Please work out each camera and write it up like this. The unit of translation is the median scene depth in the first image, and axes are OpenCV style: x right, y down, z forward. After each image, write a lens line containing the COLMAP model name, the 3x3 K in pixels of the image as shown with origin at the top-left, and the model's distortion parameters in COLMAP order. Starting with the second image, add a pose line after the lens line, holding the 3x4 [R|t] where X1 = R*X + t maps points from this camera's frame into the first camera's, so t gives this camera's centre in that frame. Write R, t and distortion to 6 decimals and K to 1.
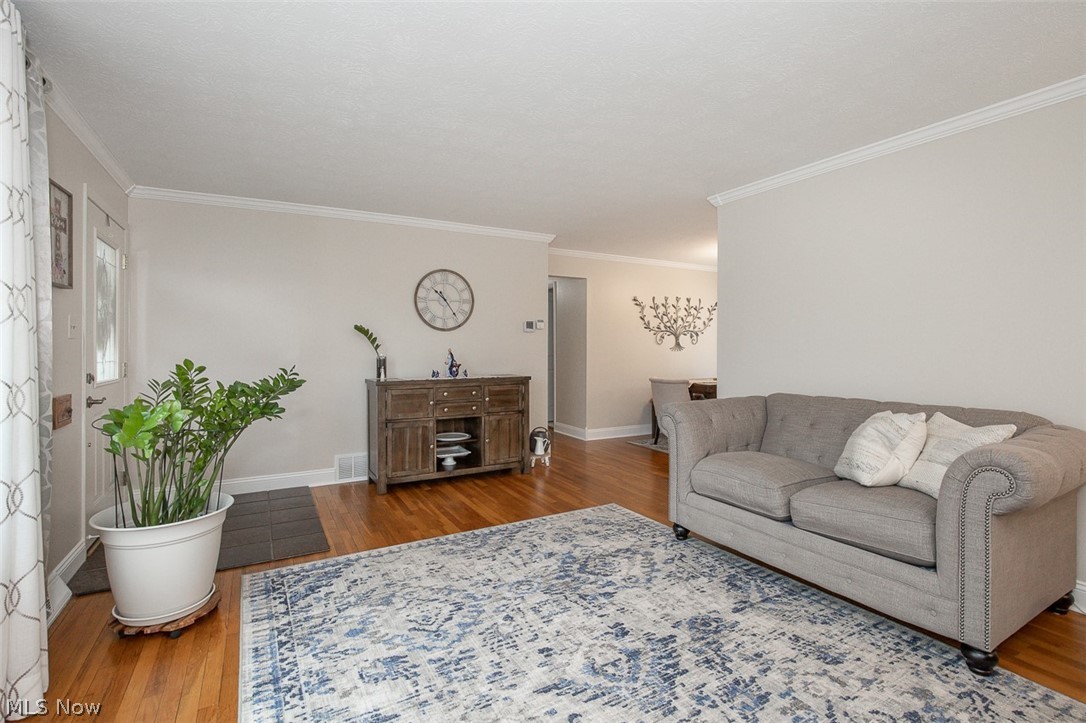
lens RADIAL K [[508.6, 0, 560.0], [0, 508.6, 346.6], [0, 0, 1]] dist [-0.011603, 0.005299]
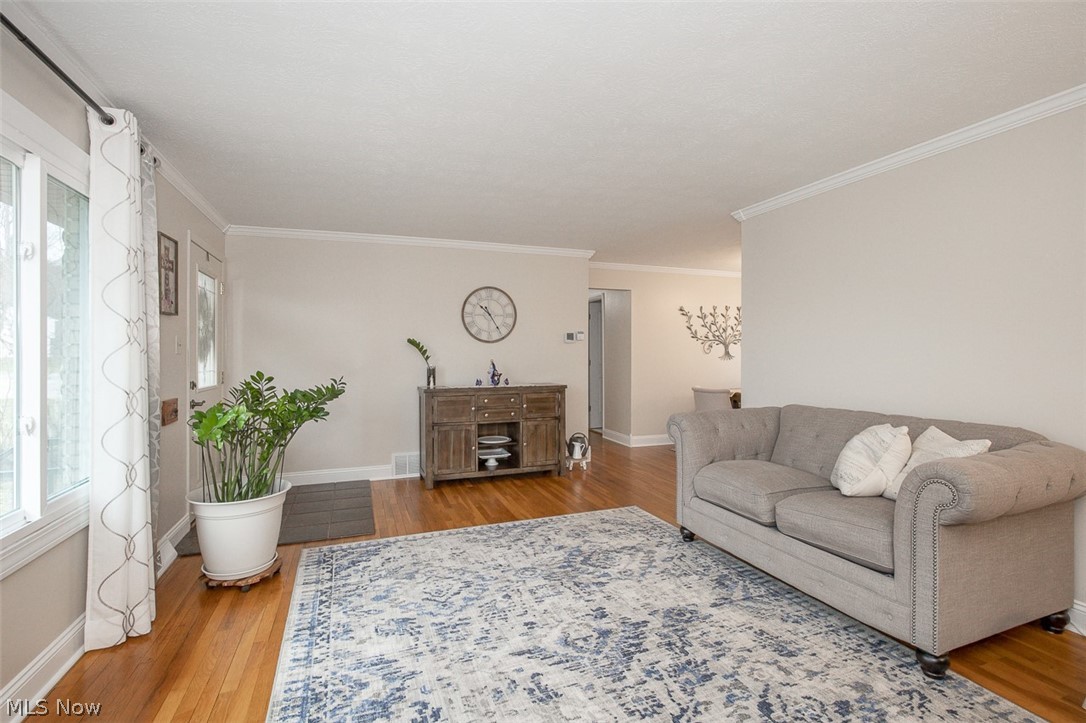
lens RADIAL K [[508.6, 0, 561.4], [0, 508.6, 352.0], [0, 0, 1]] dist [-0.011603, 0.005299]
pose [[0.988861, -0.001227, -0.148838, 0.182553], [0.001062, 0.999999, -0.001191, -0.019699], [0.148839, 0.001019, 0.988861, -0.119041]]
